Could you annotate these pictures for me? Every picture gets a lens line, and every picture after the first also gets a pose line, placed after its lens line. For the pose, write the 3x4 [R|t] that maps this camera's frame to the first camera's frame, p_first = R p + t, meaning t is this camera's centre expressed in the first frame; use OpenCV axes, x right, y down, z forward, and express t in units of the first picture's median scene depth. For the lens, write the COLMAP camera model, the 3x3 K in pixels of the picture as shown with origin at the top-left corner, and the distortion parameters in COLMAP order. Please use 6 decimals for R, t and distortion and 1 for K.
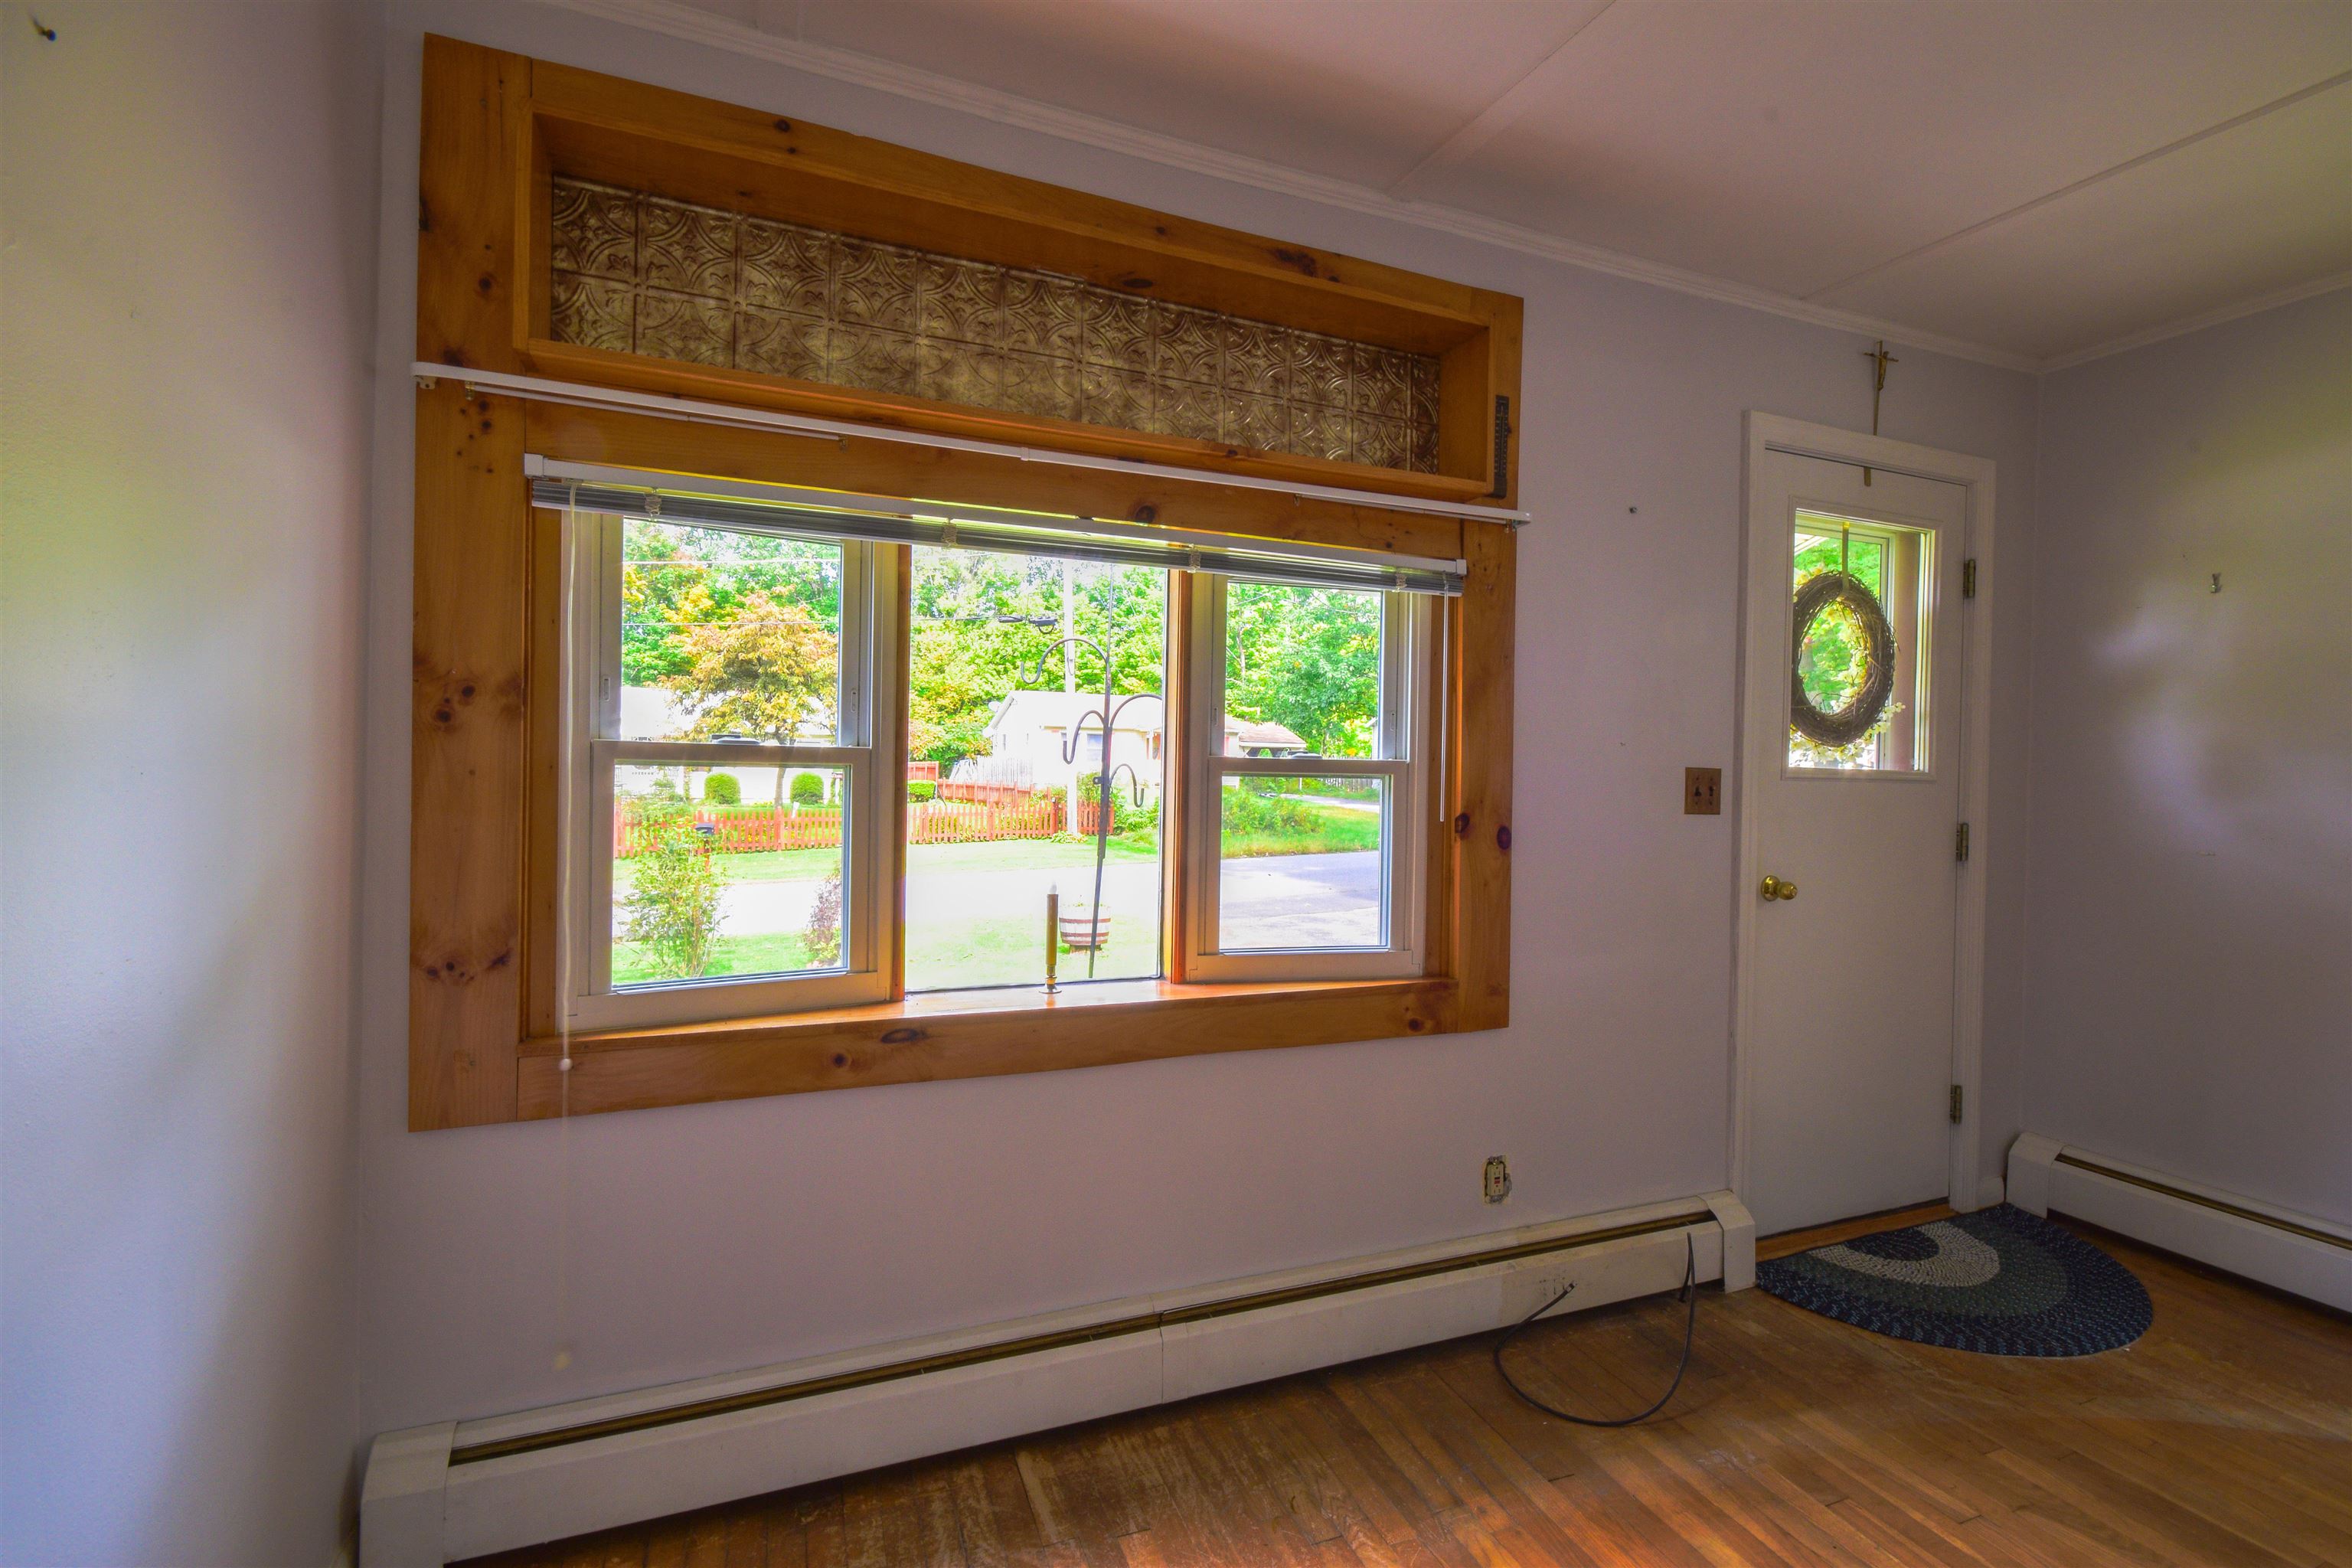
lens RADIAL K [[1073.3, 0, 1190.2], [0, 1073.3, 780.8], [0, 0, 1]] dist [-0.000655, -0.002115]
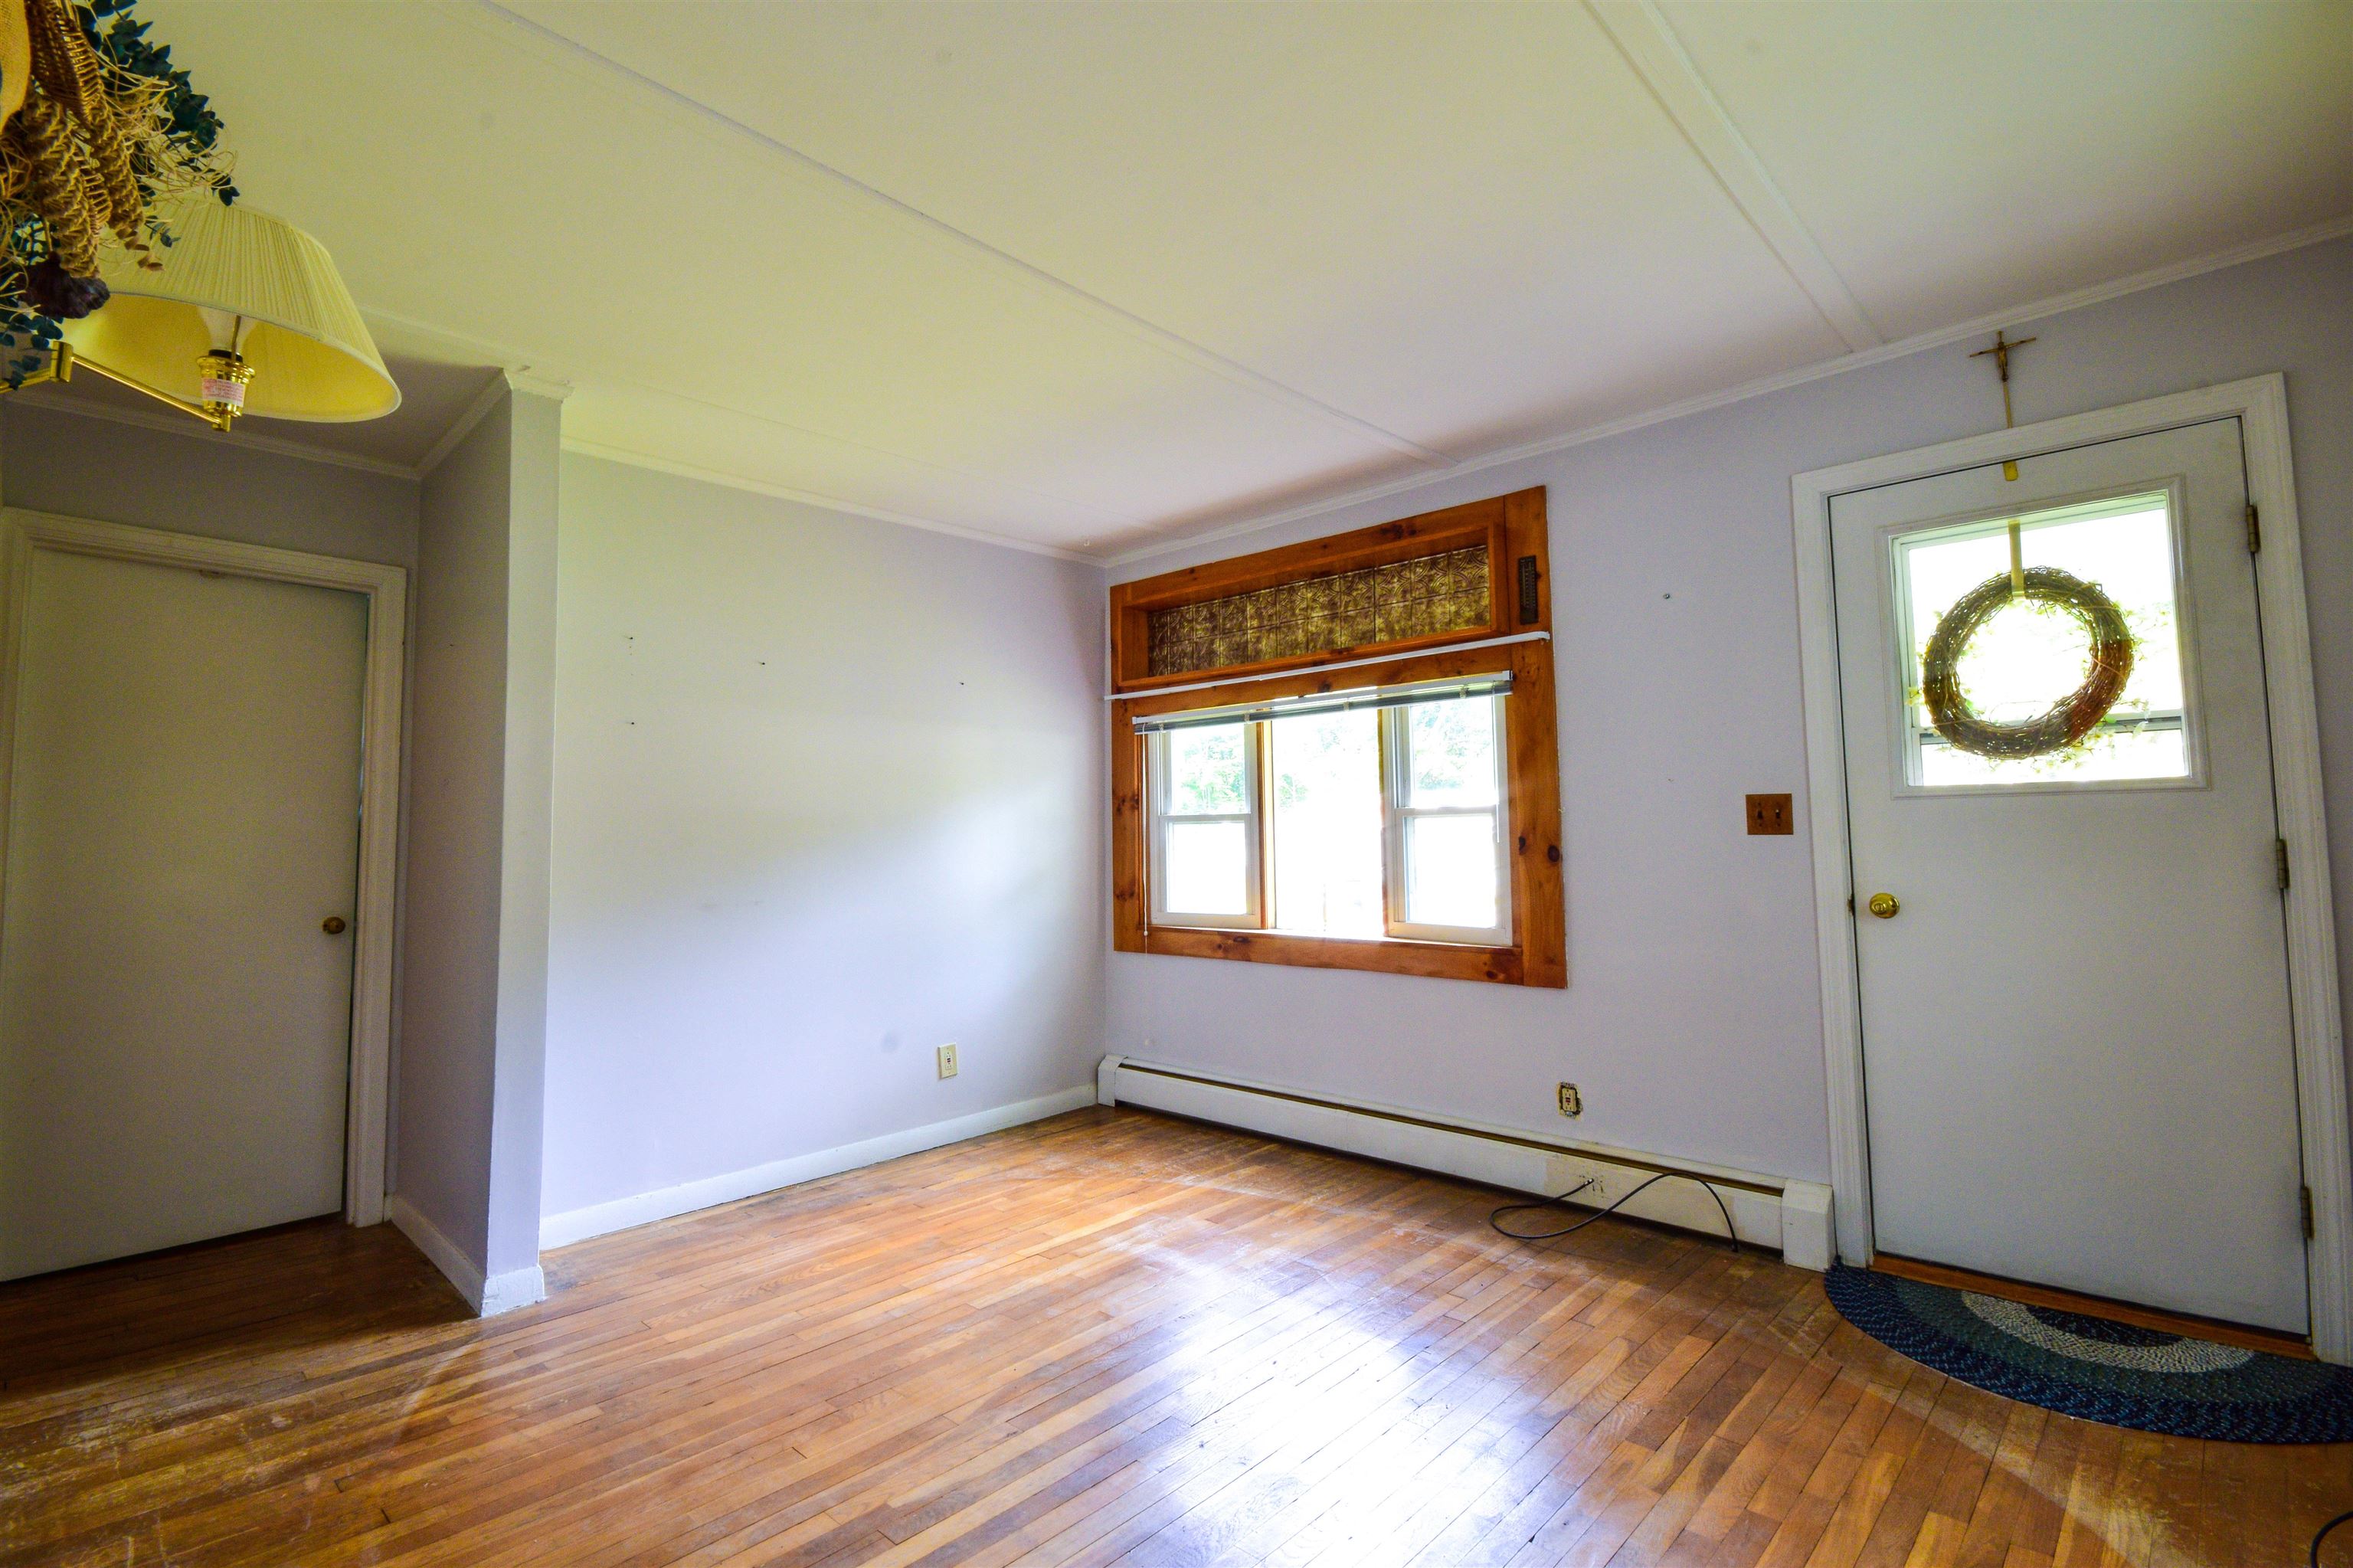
lens RADIAL K [[1073.7, 0, 1093.4], [0, 1073.7, 770.1], [0, 0, 1]] dist [-0.000655, -0.002115]
pose [[0.363366, -0.085276, -0.927735, 1.458726], [0.007315, 0.996032, -0.088689, 0.066518], [0.931618, 0.025441, 0.362548, -0.100447]]
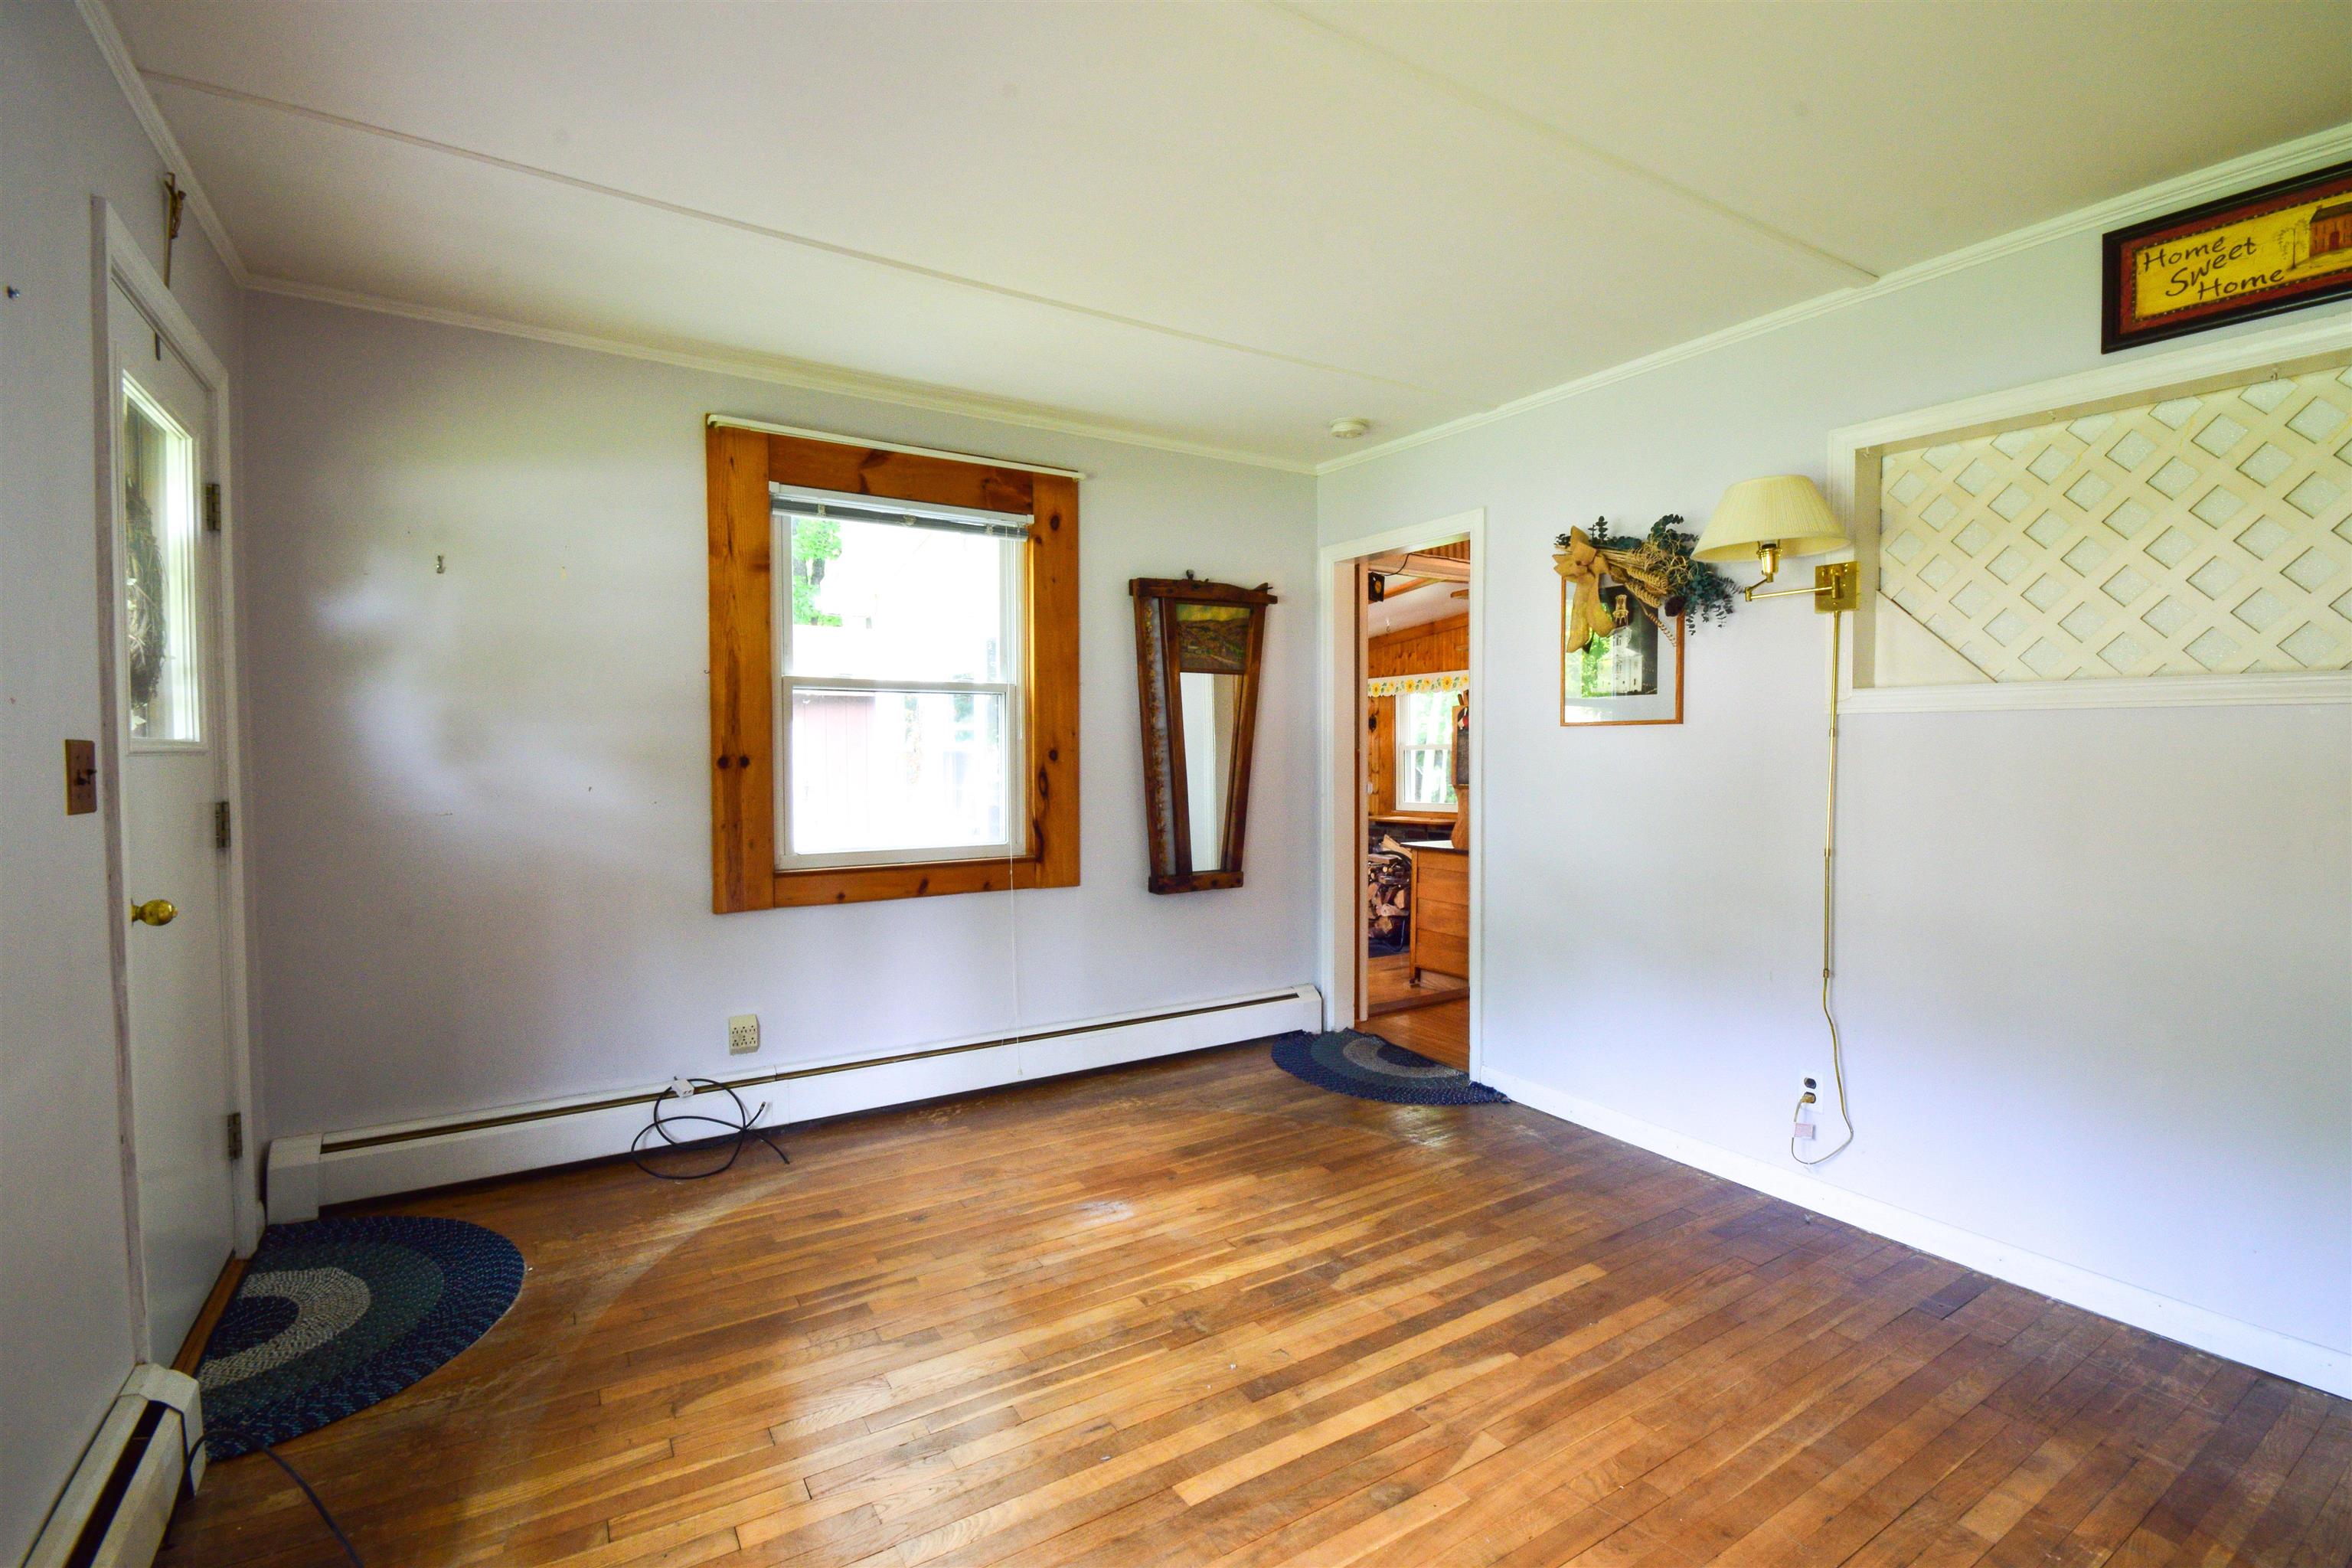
lens RADIAL K [[1073.3, 0, 1182.7], [0, 1073.3, 774.0], [0, 0, 1]] dist [-0.000655, -0.002115]
pose [[-0.180026, -0.042986, 0.982722, -0.301550], [0.006217, 0.998975, 0.044836, -0.019612], [-0.983642, 0.014182, -0.179574, 0.536062]]
